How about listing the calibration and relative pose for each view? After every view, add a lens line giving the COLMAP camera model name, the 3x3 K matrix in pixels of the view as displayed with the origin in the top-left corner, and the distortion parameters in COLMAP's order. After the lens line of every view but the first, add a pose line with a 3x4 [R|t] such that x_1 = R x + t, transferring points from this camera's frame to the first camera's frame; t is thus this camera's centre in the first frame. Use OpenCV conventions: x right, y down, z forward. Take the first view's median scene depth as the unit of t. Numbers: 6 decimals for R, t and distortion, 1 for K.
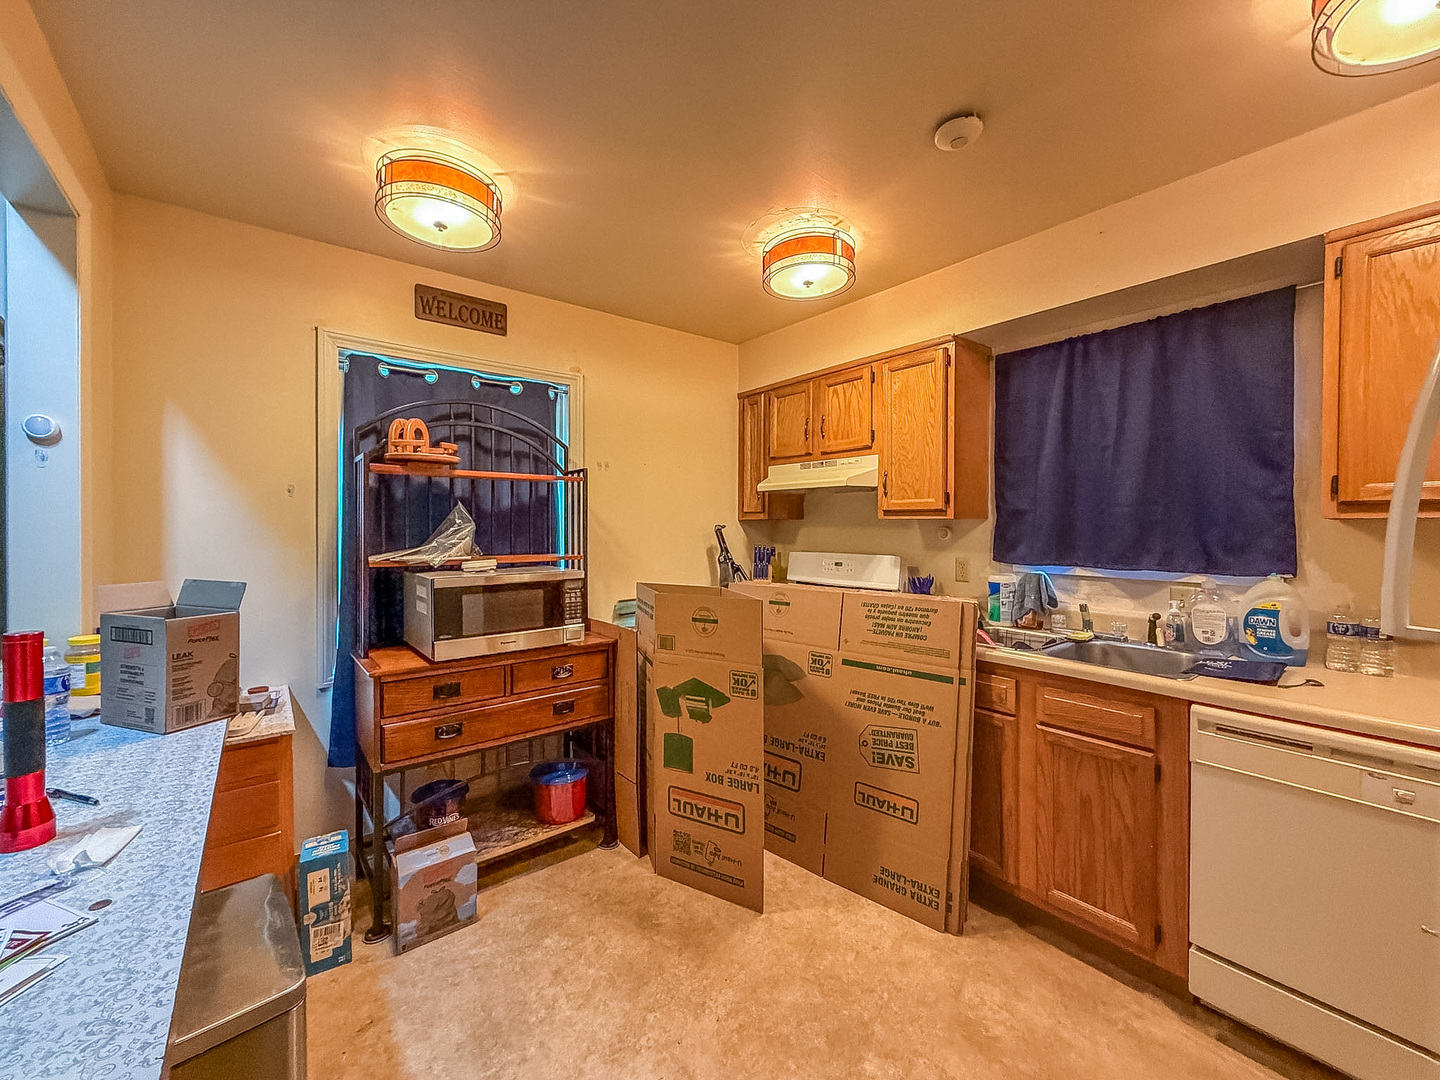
lens RADIAL K [[600.2, 0, 754.4], [0, 600.2, 533.4], [0, 0, 1]] dist [-0.001307, 0.000376]
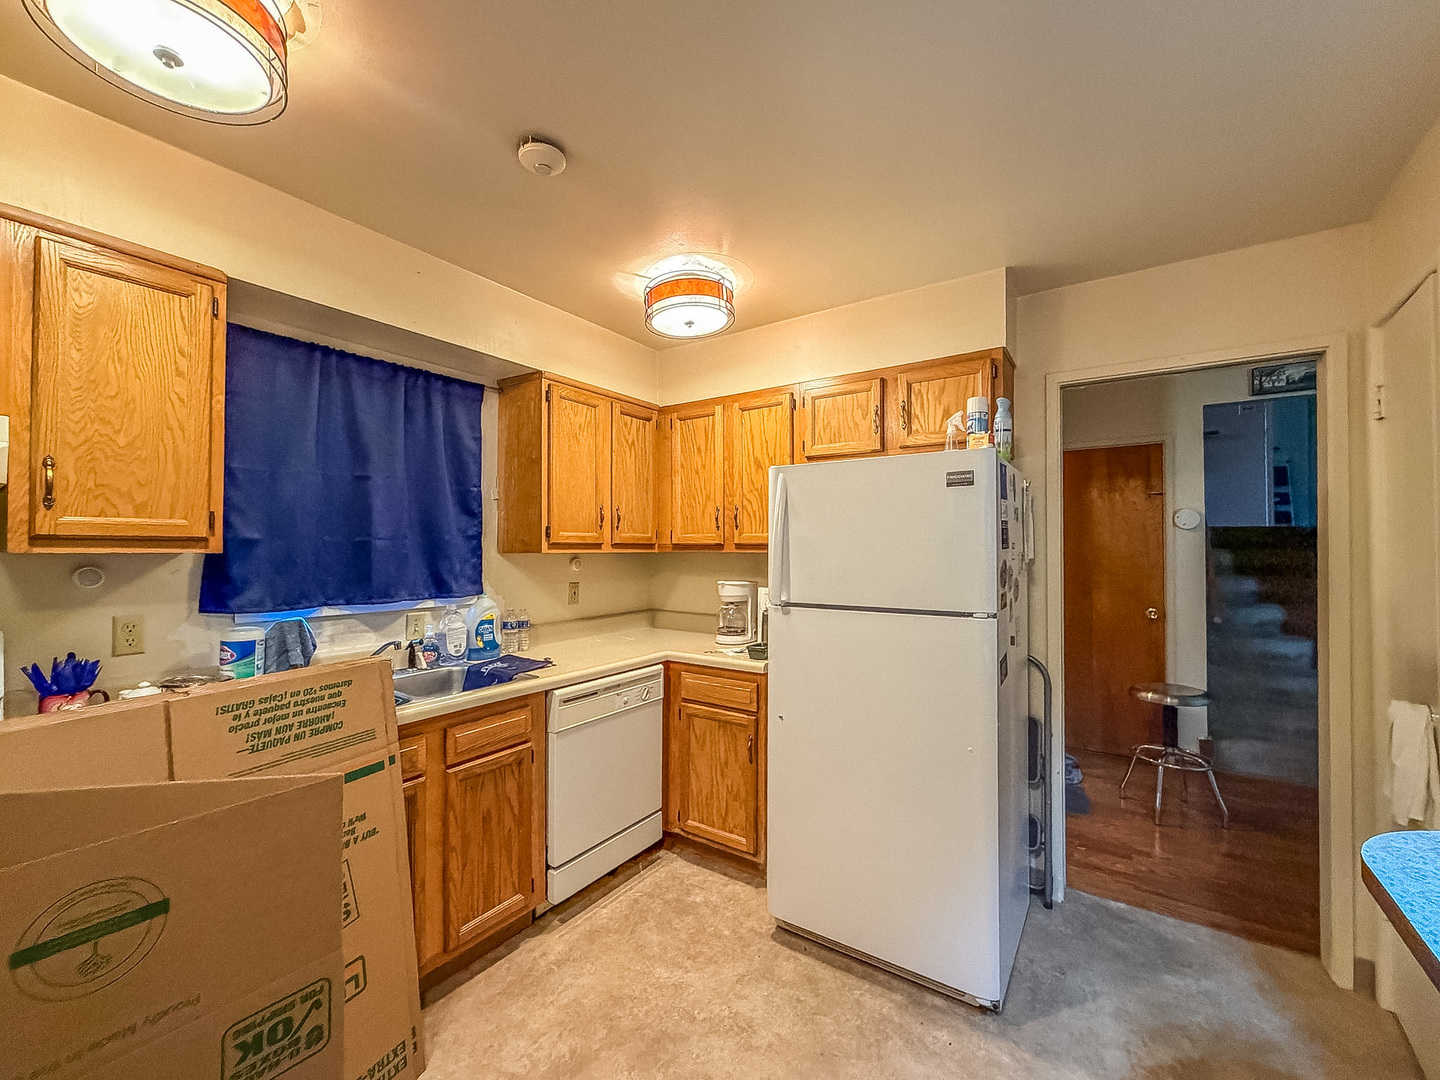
lens RADIAL K [[574.3, 0, 713.9], [0, 574.3, 542.1], [0, 0, 1]] dist [-0.000590, -0.000035]
pose [[-0.252249, 0.010017, 0.967611, -0.492586], [0.011337, 0.999908, -0.007396, -0.030365], [-0.967596, 0.009104, -0.252339, 0.770890]]
